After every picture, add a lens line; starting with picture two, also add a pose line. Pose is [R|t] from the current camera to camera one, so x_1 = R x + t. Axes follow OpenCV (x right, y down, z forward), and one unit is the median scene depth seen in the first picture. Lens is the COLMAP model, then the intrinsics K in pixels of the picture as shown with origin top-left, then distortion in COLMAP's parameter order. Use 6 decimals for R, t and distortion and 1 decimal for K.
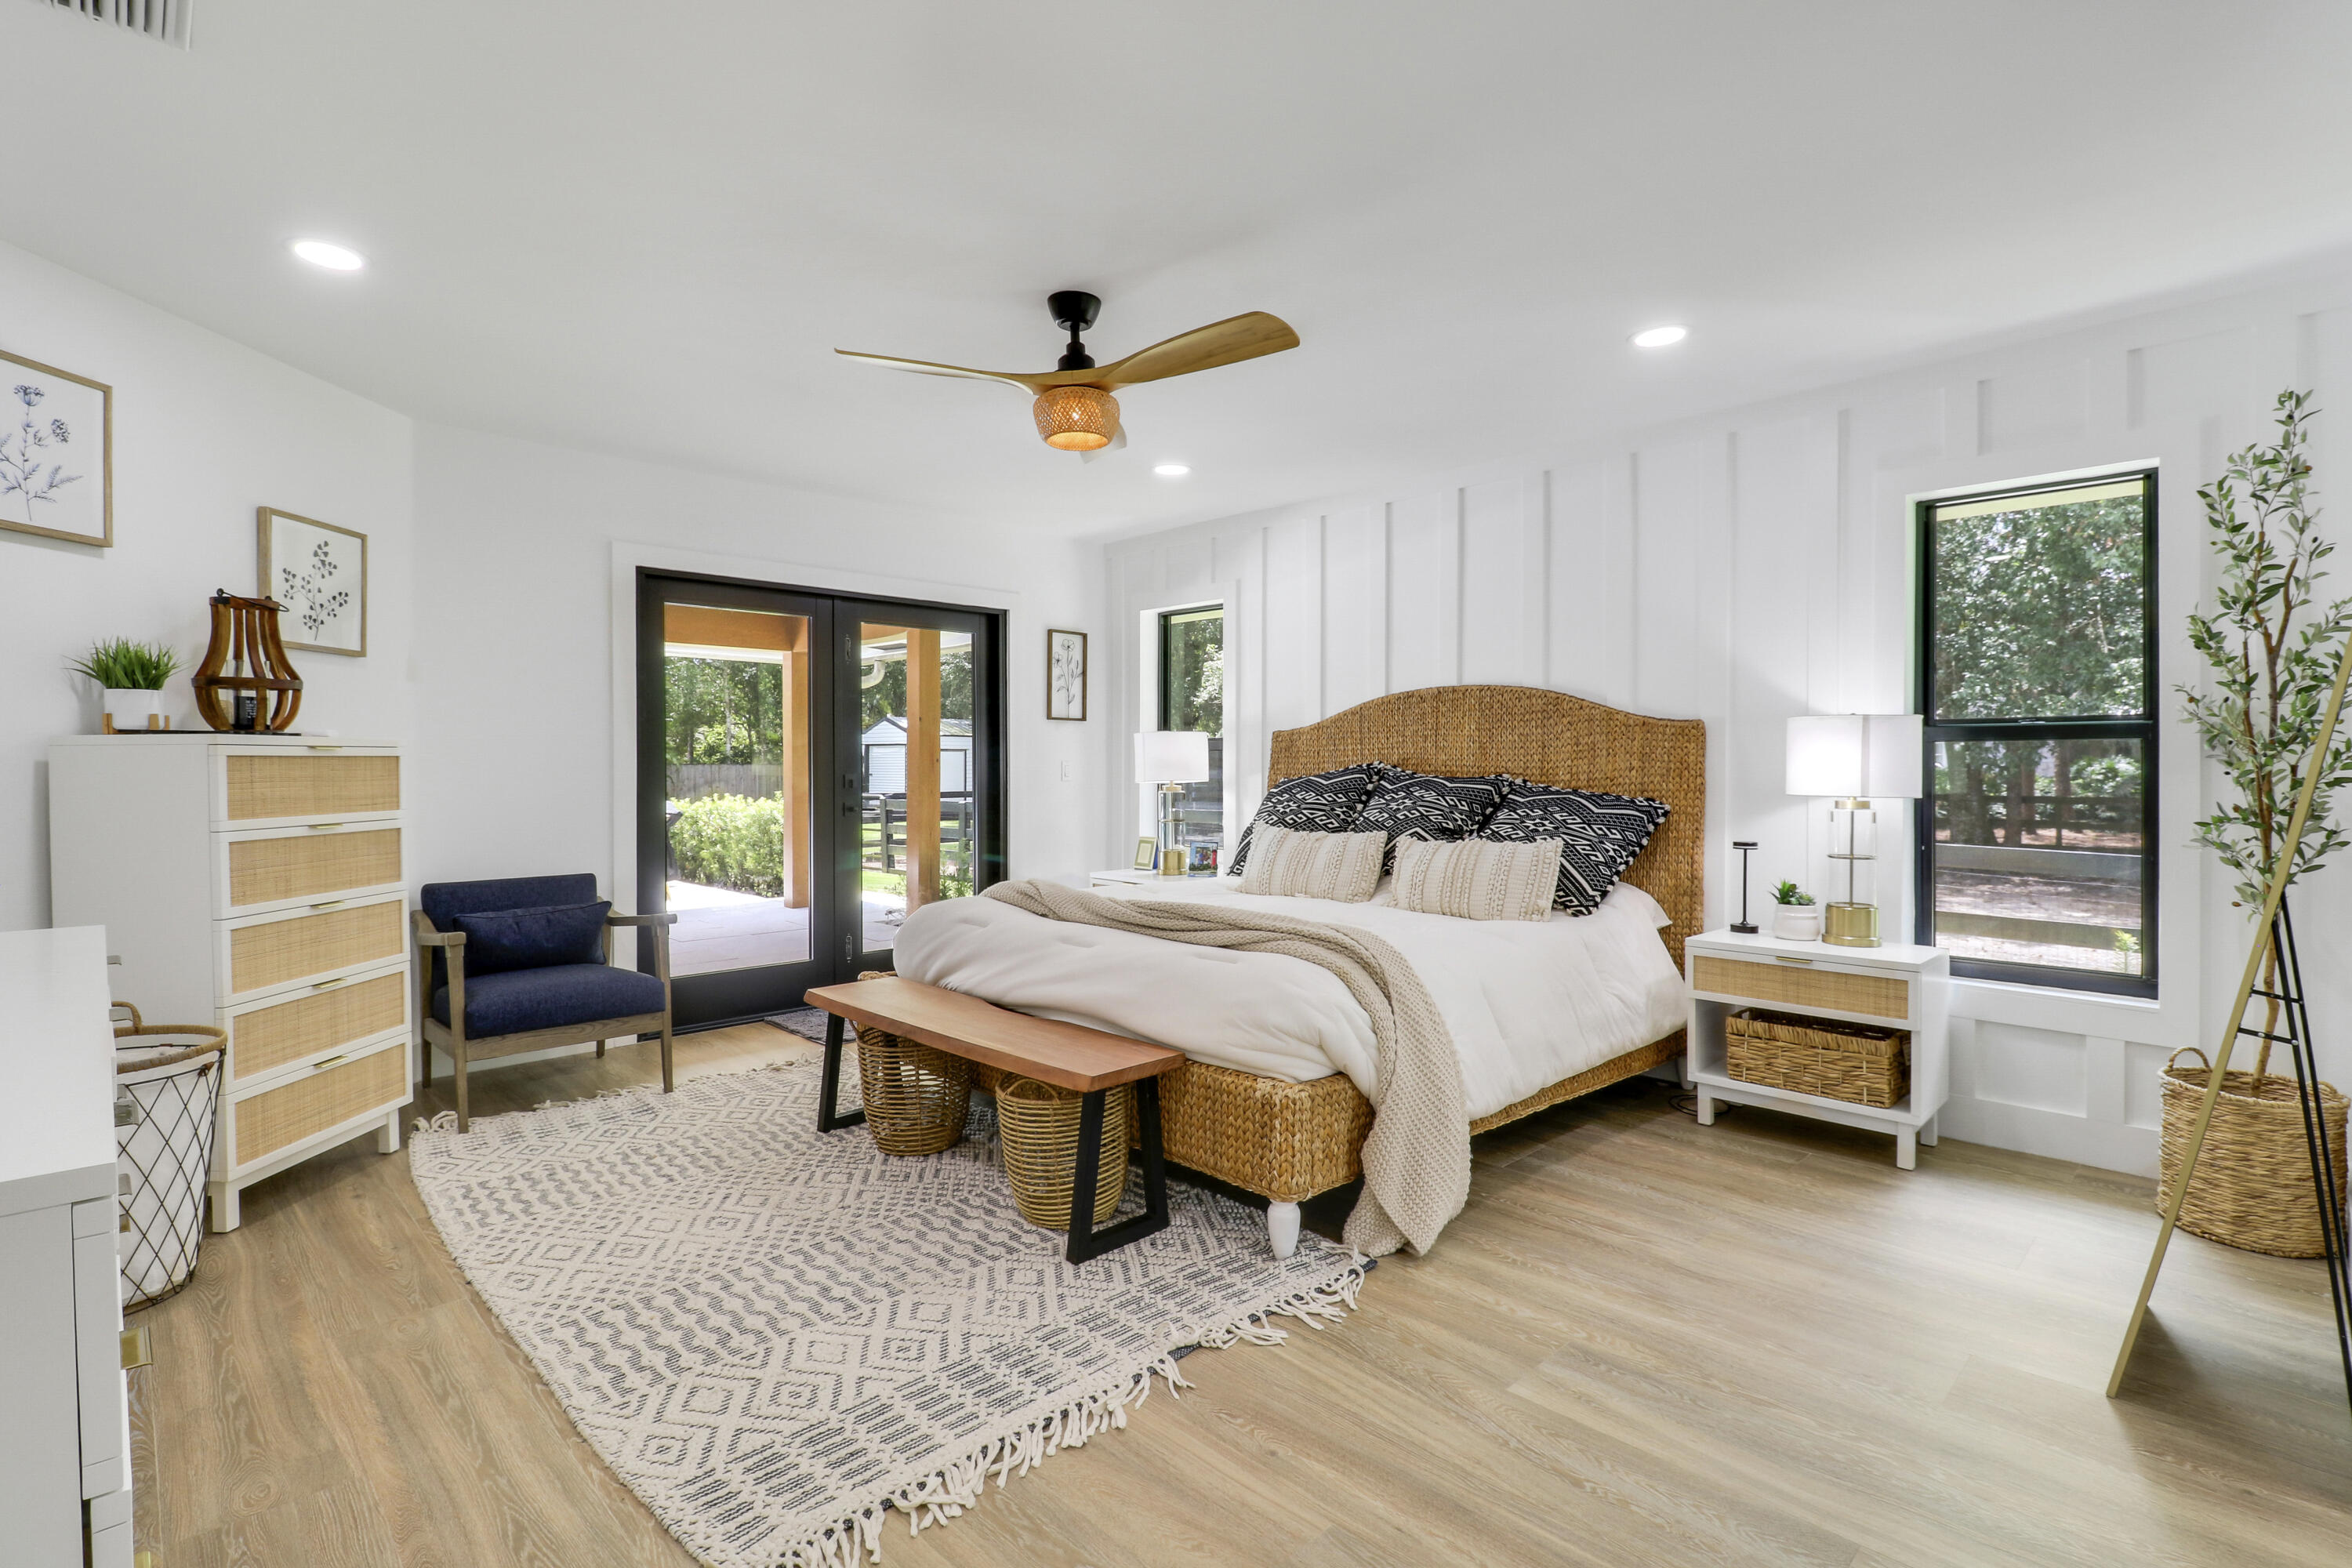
lens RADIAL K [[1100.4, 0, 1175.7], [0, 1100.4, 758.1], [0, 0, 1]] dist [0.013368, -0.019333]
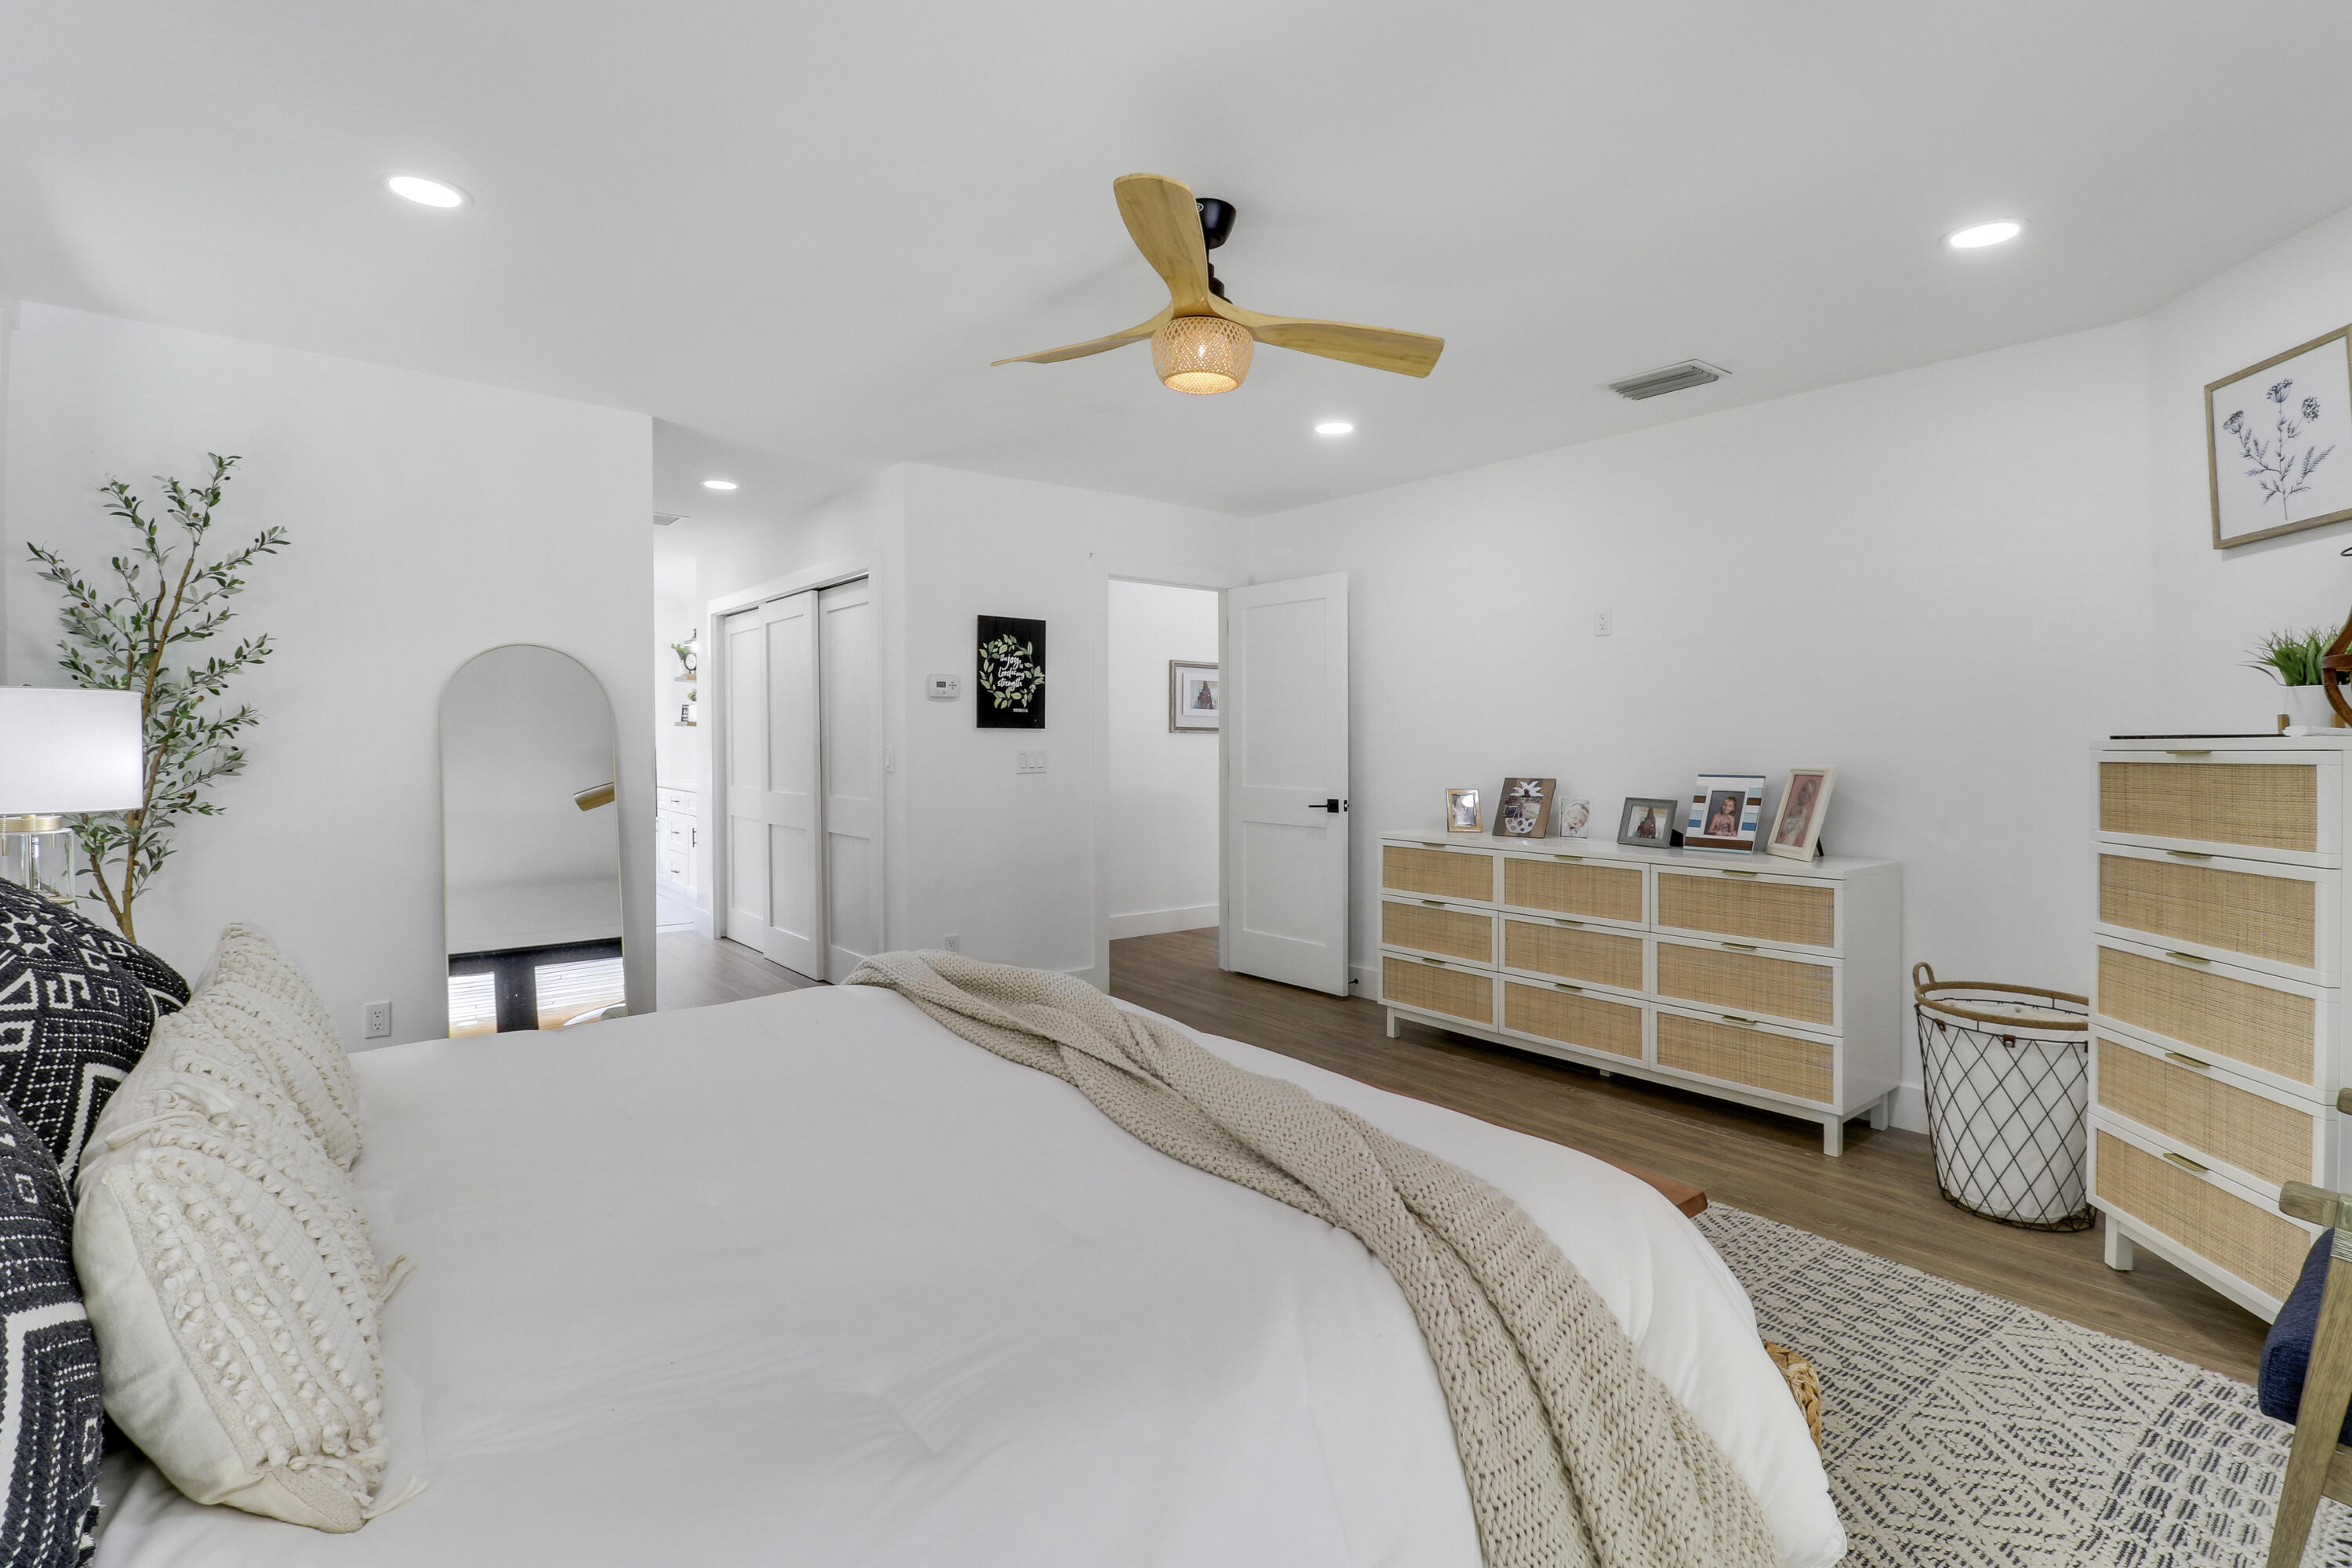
lens RADIAL K [[1100.4, 0, 1175.7], [0, 1100.4, 758.1], [0, 0, 1]] dist [0.013368, -0.019333]
pose [[-0.994640, 0.001607, 0.103384, -0.161200], [0.002396, 0.999969, 0.007501, -0.014176], [-0.103369, 0.007708, -0.994613, 1.985004]]
